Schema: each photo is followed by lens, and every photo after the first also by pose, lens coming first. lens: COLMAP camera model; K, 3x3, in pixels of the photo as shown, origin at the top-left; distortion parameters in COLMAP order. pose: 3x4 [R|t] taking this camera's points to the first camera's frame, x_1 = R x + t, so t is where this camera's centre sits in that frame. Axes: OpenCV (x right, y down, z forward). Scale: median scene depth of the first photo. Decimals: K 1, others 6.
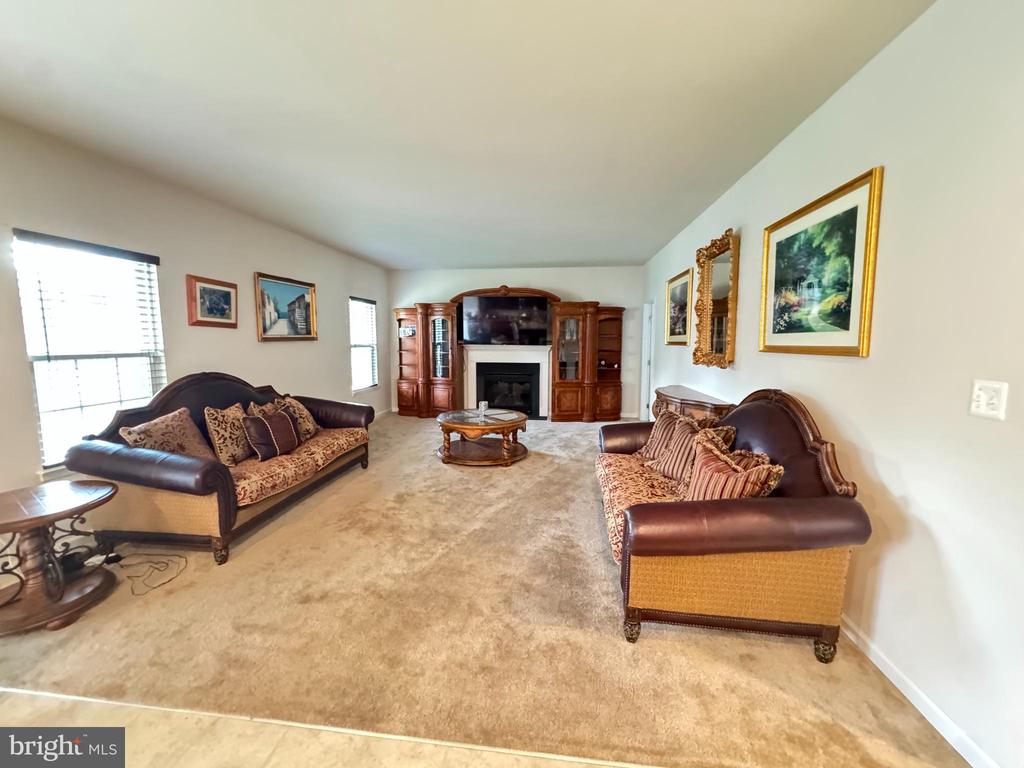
lens RADIAL K [[413.4, 0, 509.2], [0, 413.4, 381.0], [0, 0, 1]] dist [-0.000234, -0.000590]
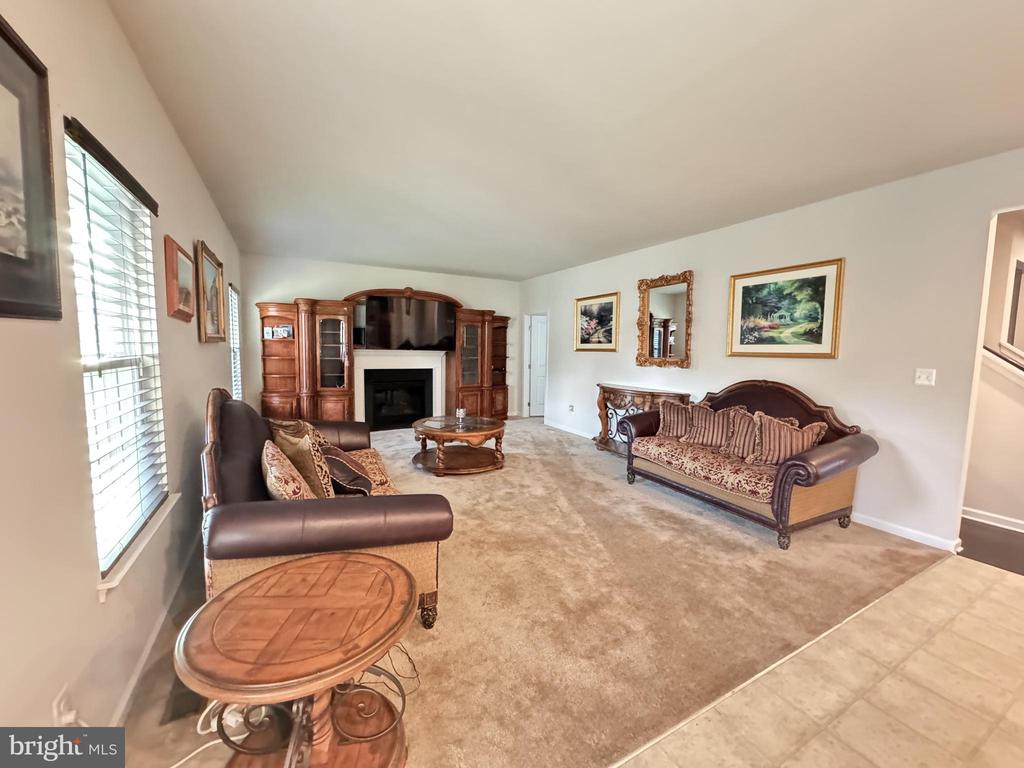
lens RADIAL K [[413.4, 0, 510.7], [0, 413.4, 382.9], [0, 0, 1]] dist [-0.000234, -0.000590]
pose [[0.810863, -0.039022, 0.583934, -0.807091], [0.044312, 0.999004, 0.005227, -0.014897], [-0.583556, 0.021637, 0.811785, 0.207337]]
